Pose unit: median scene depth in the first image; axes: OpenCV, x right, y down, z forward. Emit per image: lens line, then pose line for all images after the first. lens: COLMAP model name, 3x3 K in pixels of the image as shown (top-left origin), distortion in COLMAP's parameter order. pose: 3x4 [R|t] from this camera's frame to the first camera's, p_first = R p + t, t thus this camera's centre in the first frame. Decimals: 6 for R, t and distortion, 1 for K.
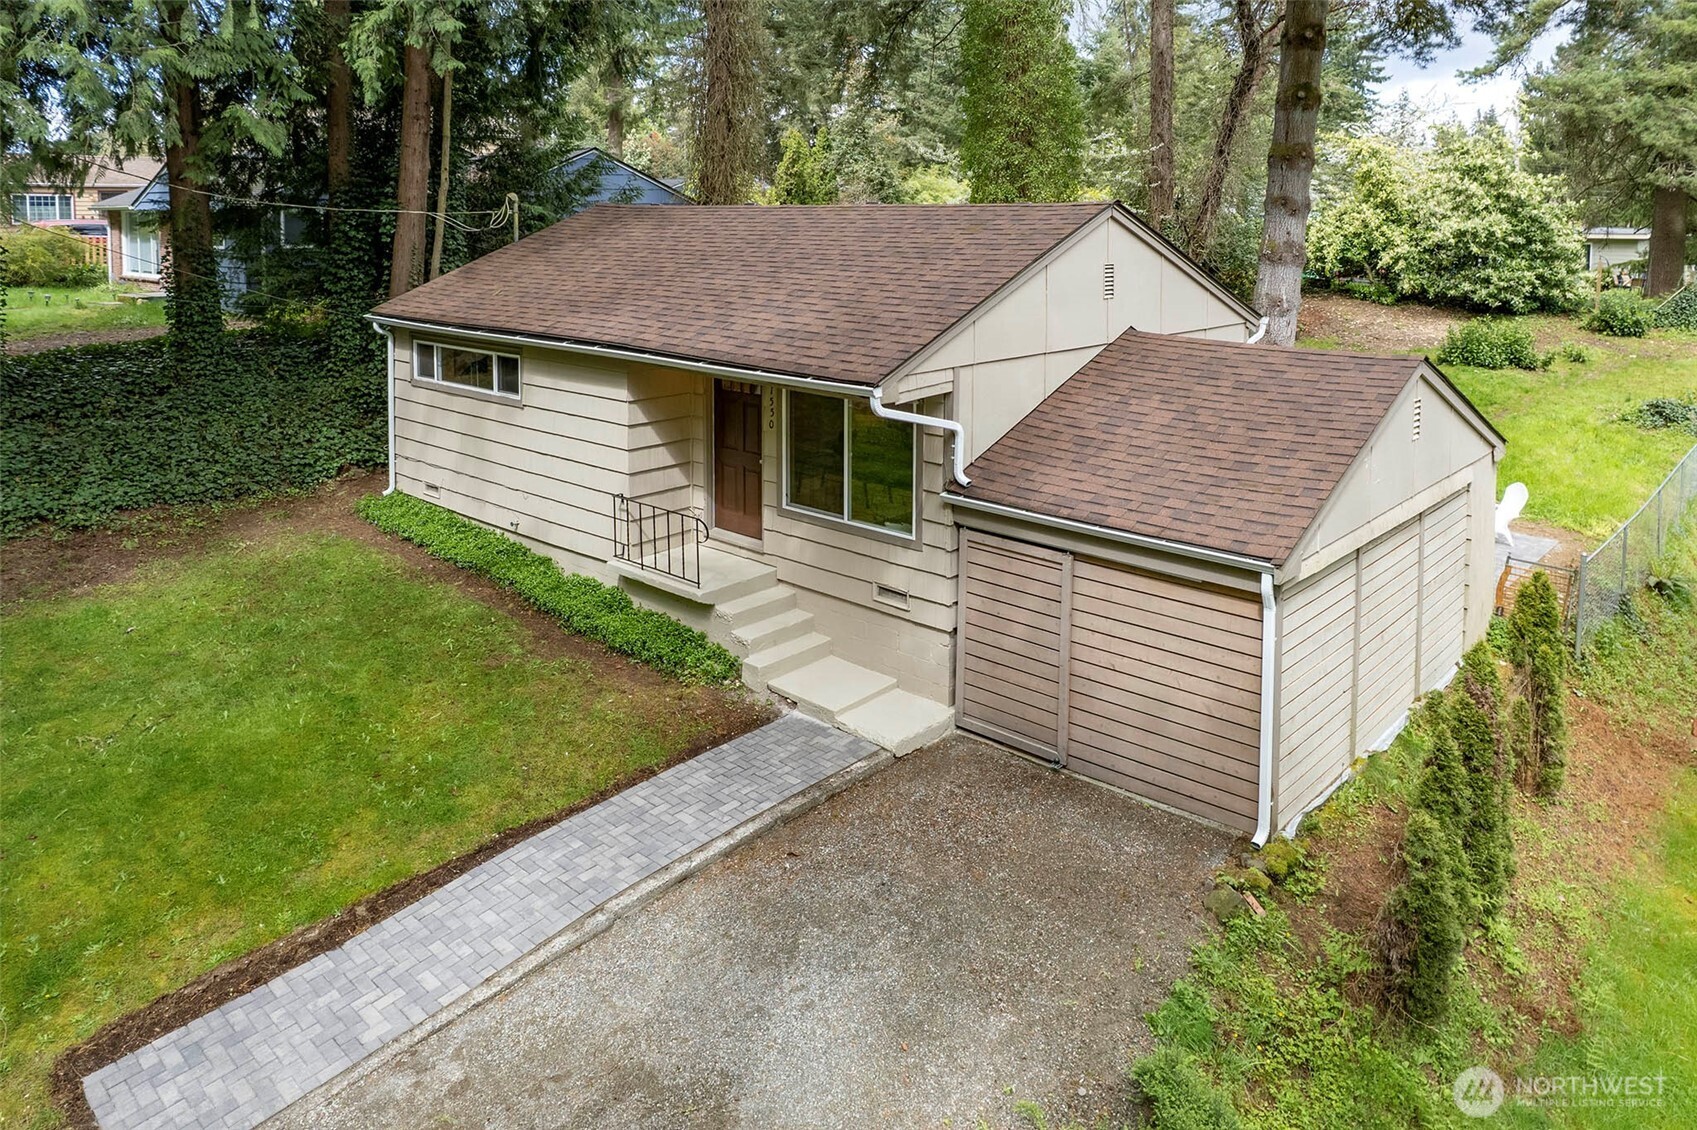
lens RADIAL K [[1063.4, 0, 952.0], [0, 1063.4, 685.8], [0, 0, 1]] dist [-0.051849, 0.025682]
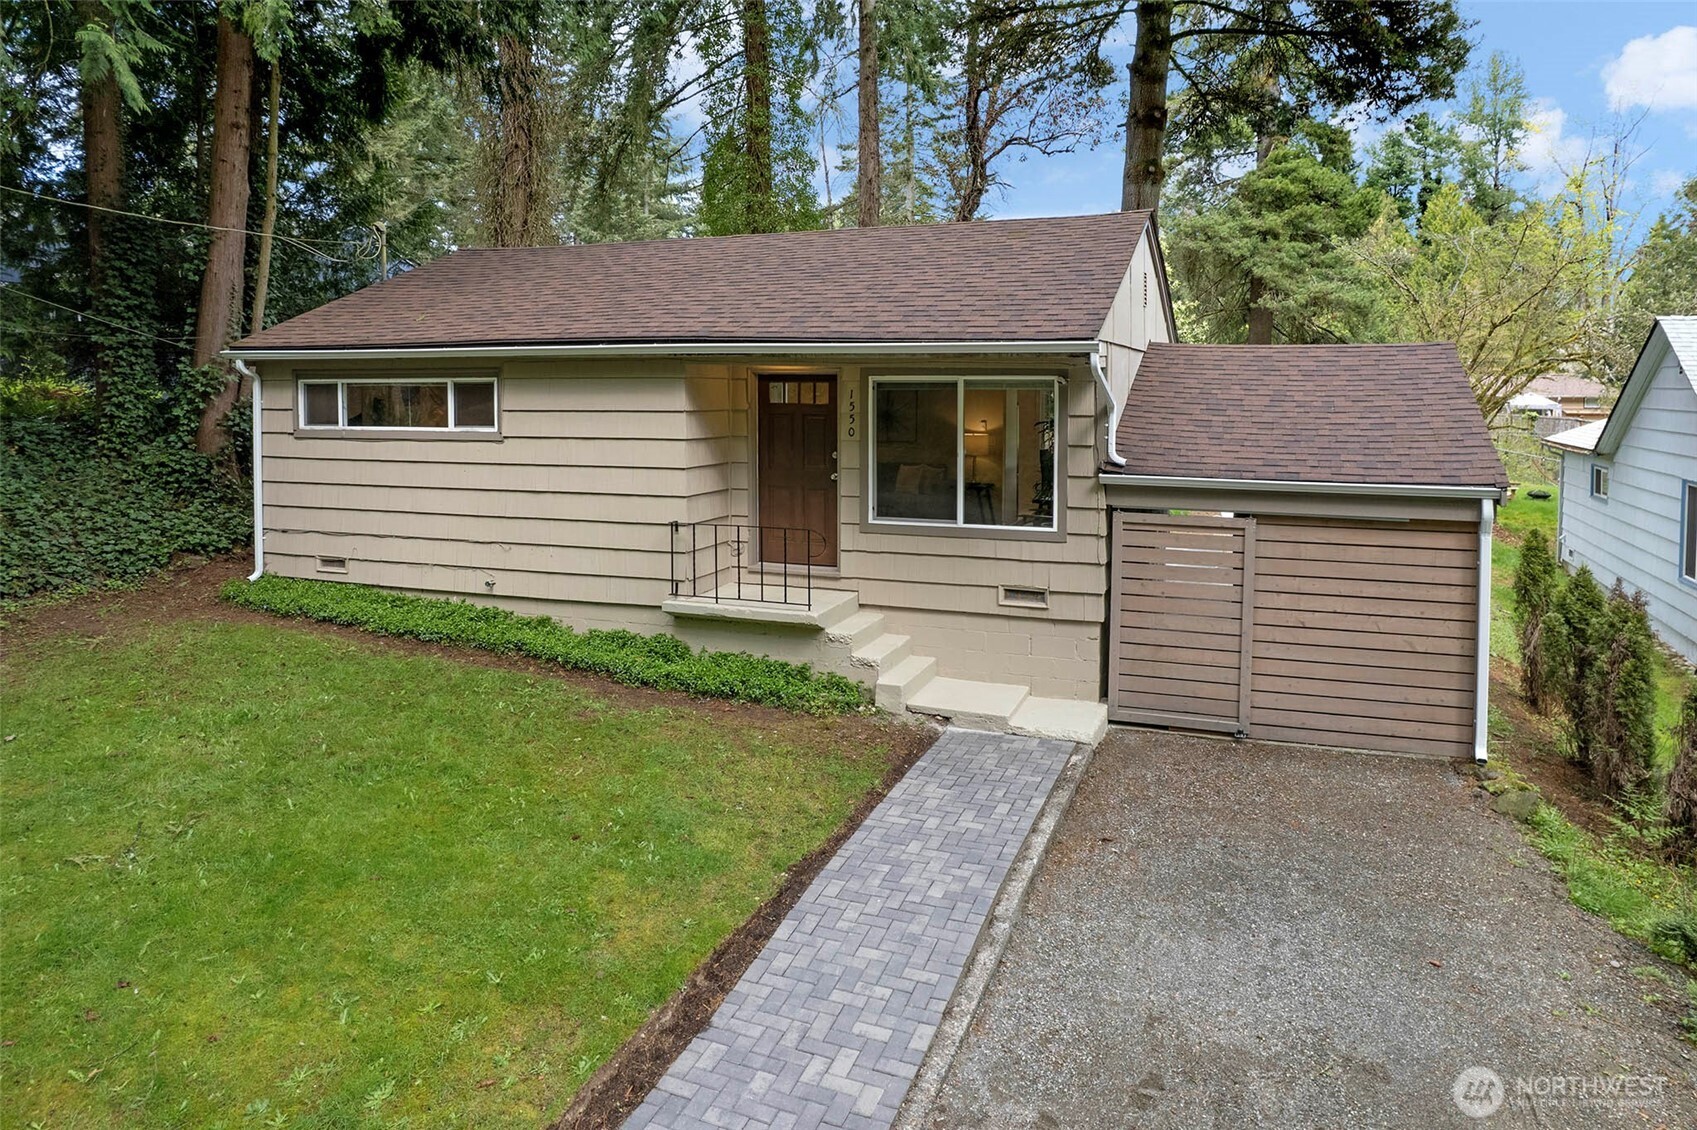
lens RADIAL K [[1003.4, 0, 946.0], [0, 1003.4, 755.6], [0, 0, 1]] dist [-0.051188, 0.024606]
pose [[0.933831, -0.131242, 0.332770, -0.424713], [0.150938, 0.987961, -0.033922, 0.073841], [-0.324311, 0.081905, 0.942398, 0.180185]]
